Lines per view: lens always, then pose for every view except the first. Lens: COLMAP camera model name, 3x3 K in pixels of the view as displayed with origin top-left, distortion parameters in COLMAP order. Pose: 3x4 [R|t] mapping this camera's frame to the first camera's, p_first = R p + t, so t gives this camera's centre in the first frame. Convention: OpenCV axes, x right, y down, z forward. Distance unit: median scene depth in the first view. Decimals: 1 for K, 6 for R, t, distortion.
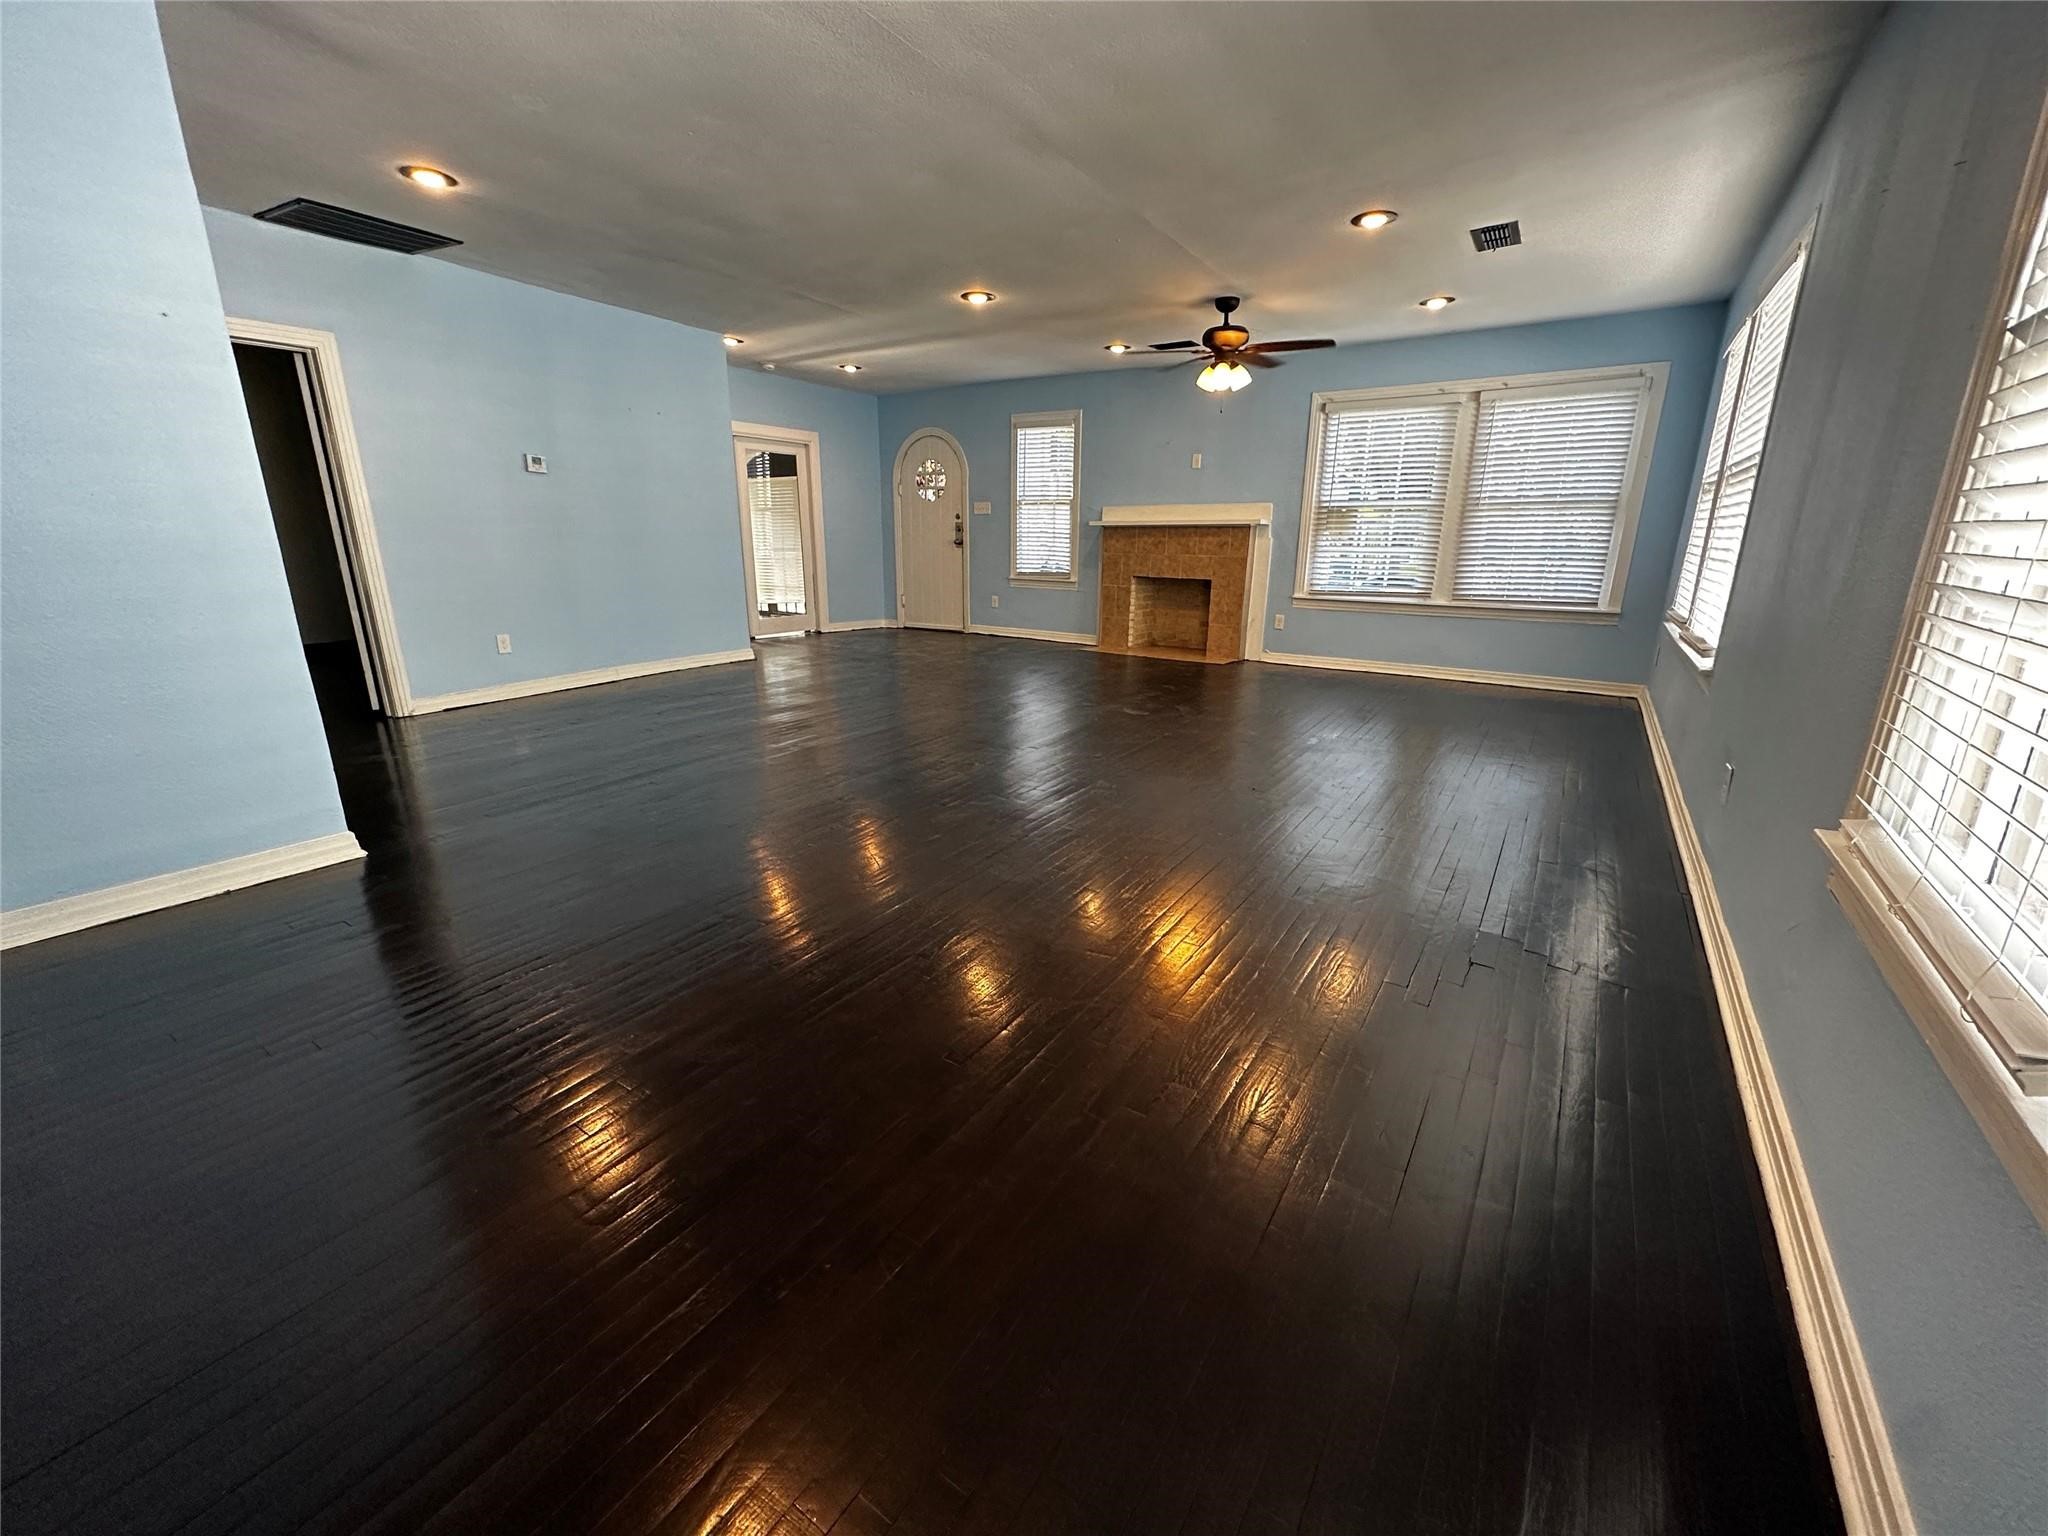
lens RADIAL K [[819.8, 0, 1024.0], [0, 819.8, 768.0], [0, 0, 1]] dist [-0.000002, -0.000017]
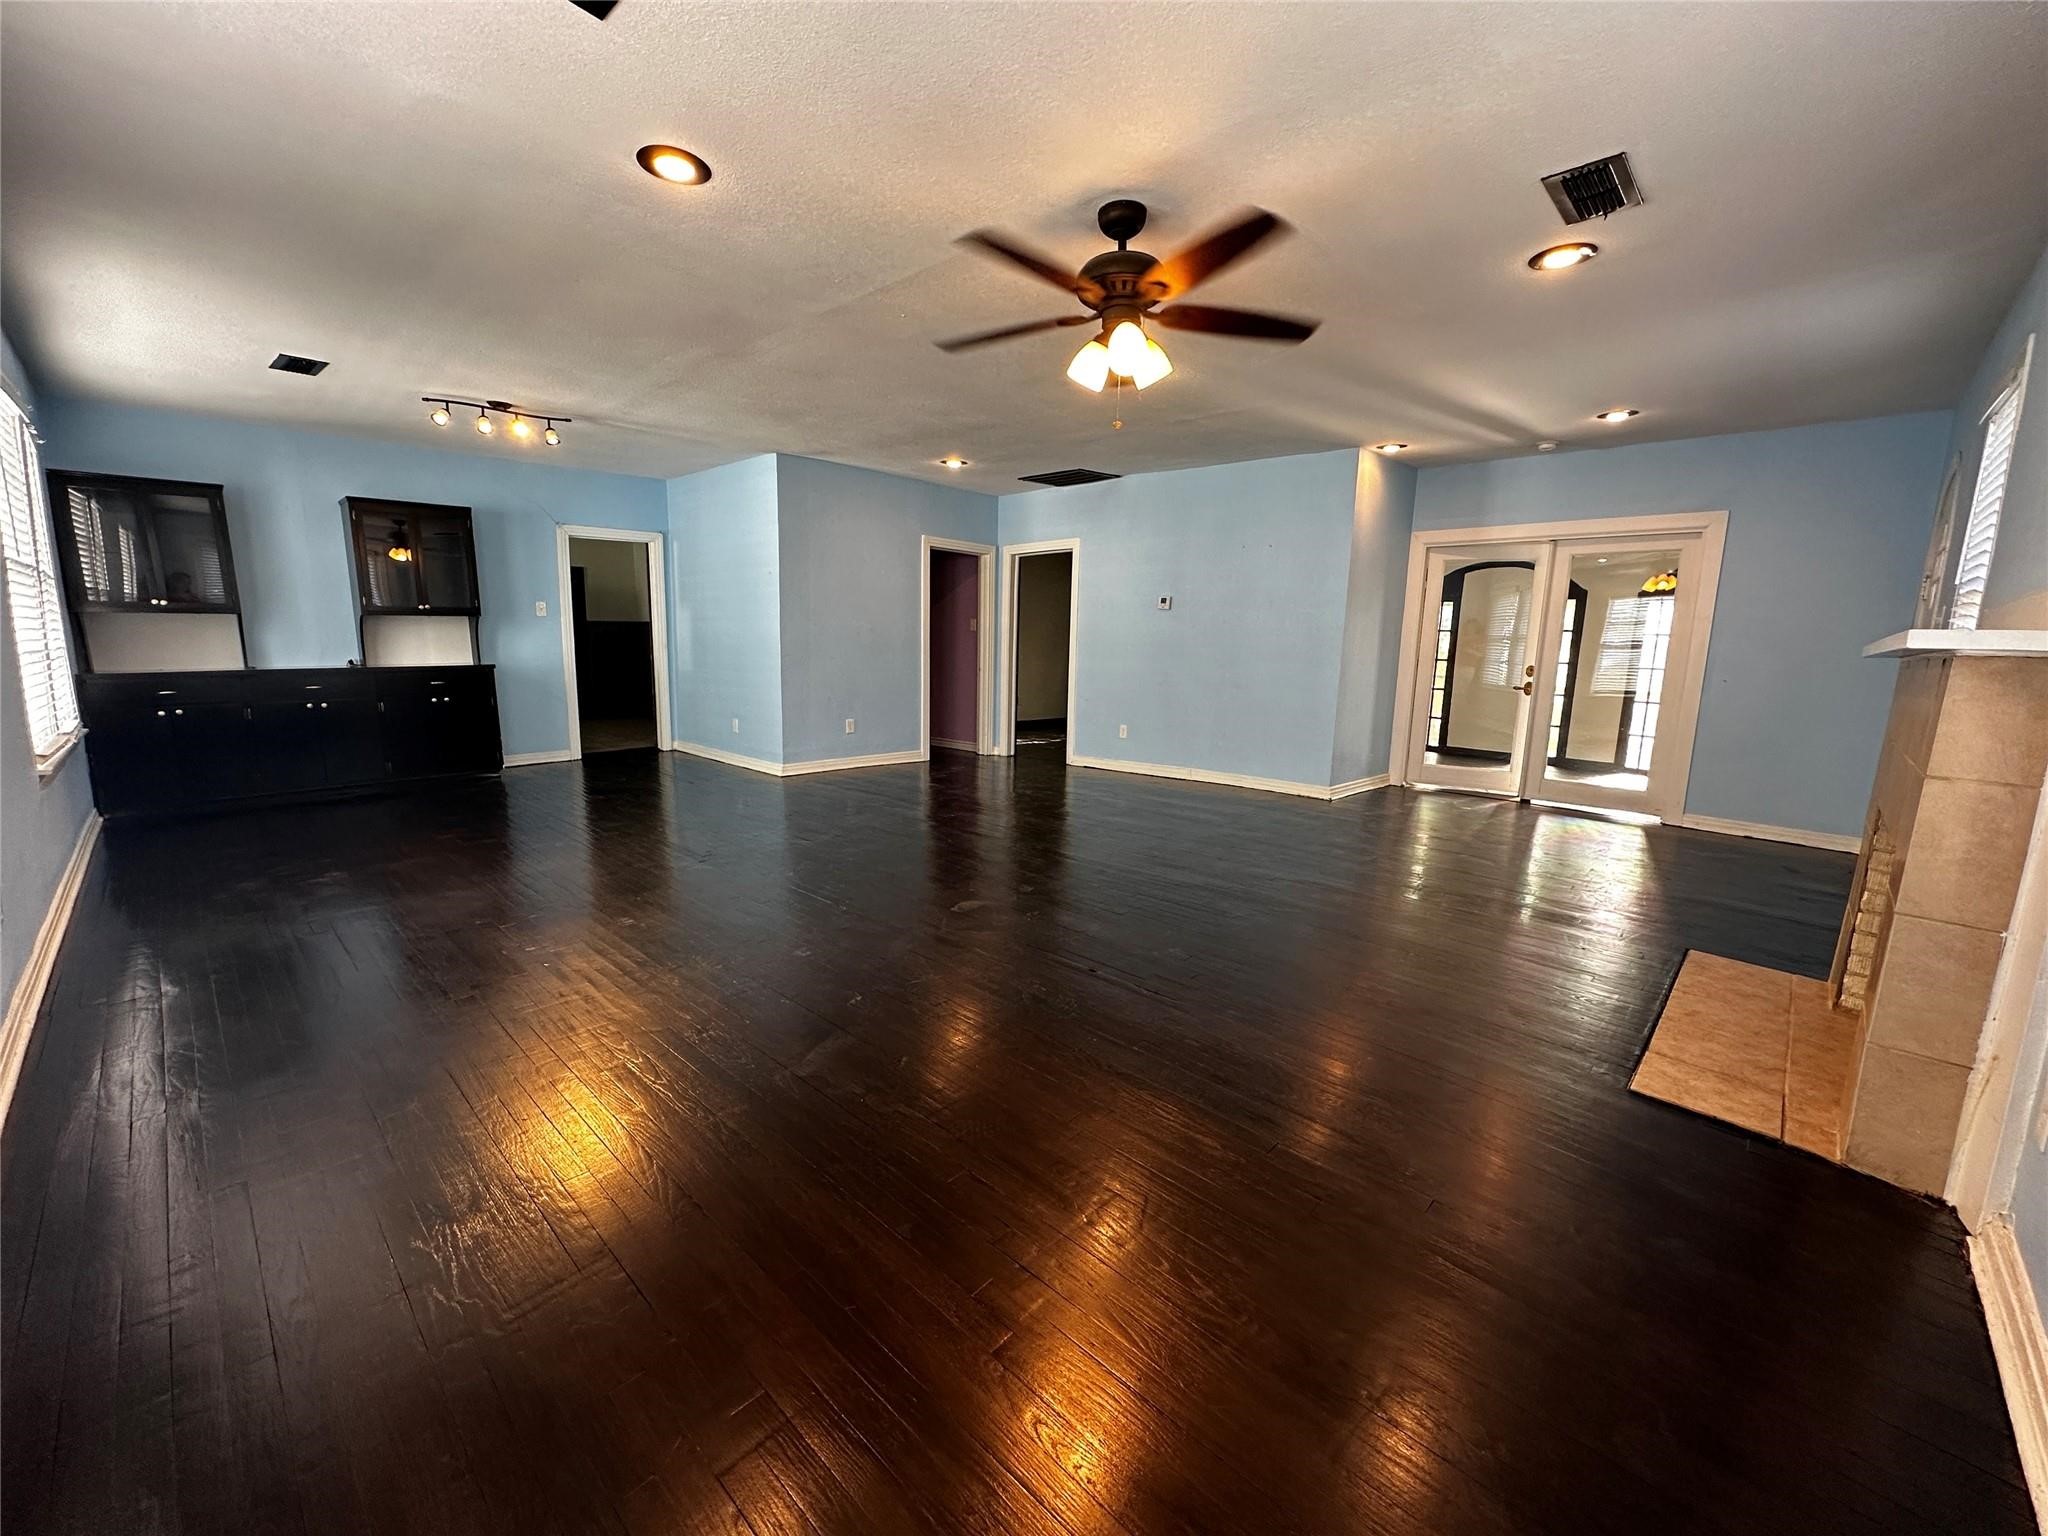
lens RADIAL K [[819.8, 0, 1024.0], [0, 819.8, 768.0], [0, 0, 1]] dist [-0.000002, -0.000017]
pose [[-0.127836, 0.150889, -0.980250, 0.438007], [-0.299098, 0.936479, 0.183158, -0.176904], [0.945620, 0.316605, -0.074585, 0.578900]]
